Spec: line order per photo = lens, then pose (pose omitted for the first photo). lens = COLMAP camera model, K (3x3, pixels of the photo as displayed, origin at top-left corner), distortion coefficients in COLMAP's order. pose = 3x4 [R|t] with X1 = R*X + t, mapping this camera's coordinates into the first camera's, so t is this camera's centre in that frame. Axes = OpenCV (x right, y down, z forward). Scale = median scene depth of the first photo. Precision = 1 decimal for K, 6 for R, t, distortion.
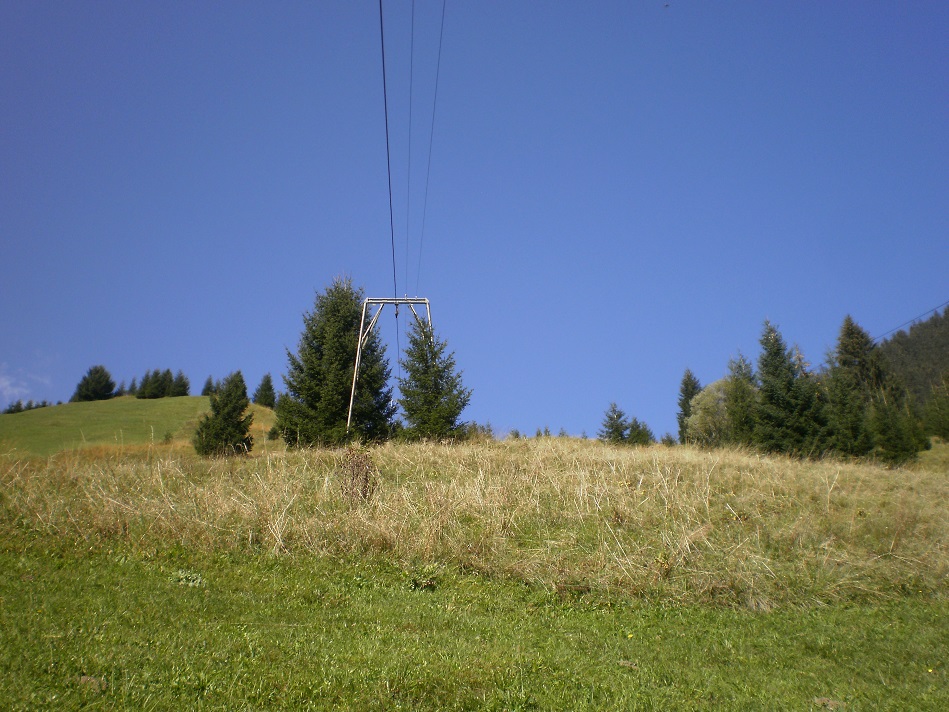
lens RADIAL K [[1008.6, 0, 487.2], [0, 1008.6, 329.0], [0, 0, 1]] dist [-0.068077, -0.195567]
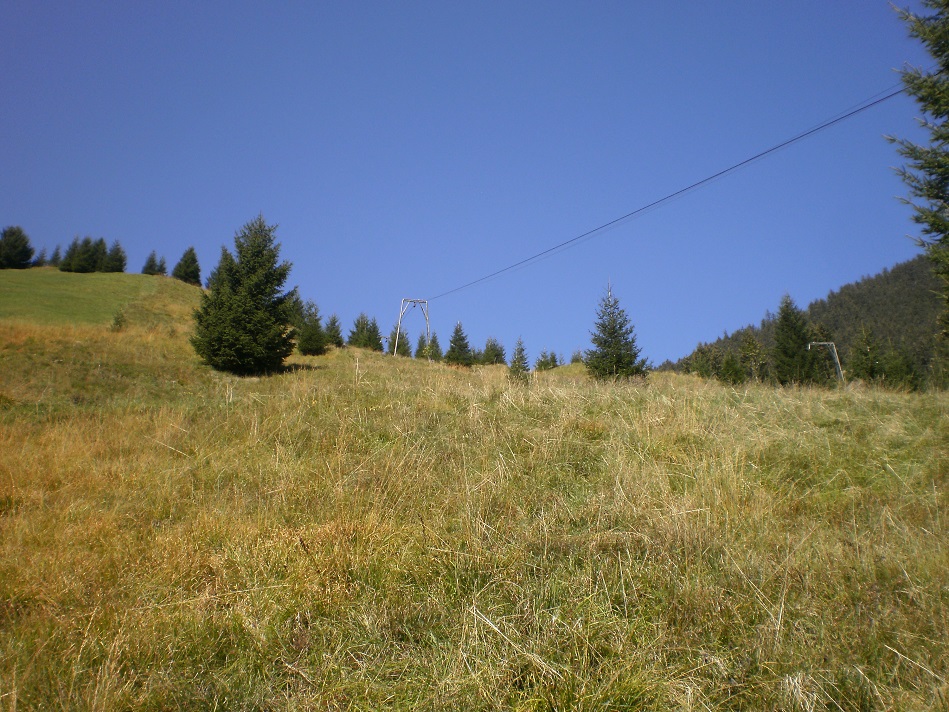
lens RADIAL K [[1008.6, 0, 487.2], [0, 1008.6, 329.0], [0, 0, 1]] dist [-0.068077, -0.195567]
pose [[0.992472, 0.089547, 0.083550, -0.313607], [-0.095973, 0.992452, 0.076348, 0.095361], [-0.076083, -0.083792, 0.993574, 0.778010]]
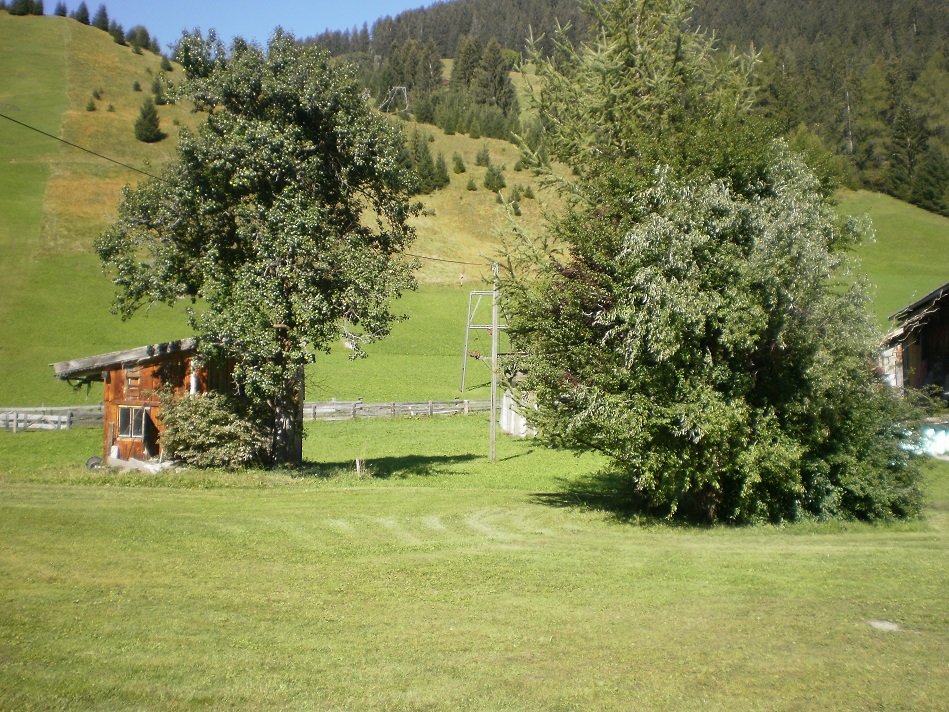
lens RADIAL K [[1008.6, 0, 487.2], [0, 1008.6, 329.0], [0, 0, 1]] dist [-0.068077, -0.195567]
pose [[0.959048, 0.063155, 0.276113, -0.223158], [-0.180988, 0.886496, 0.425874, -0.971408], [-0.217877, -0.458406, 0.861622, -2.097348]]
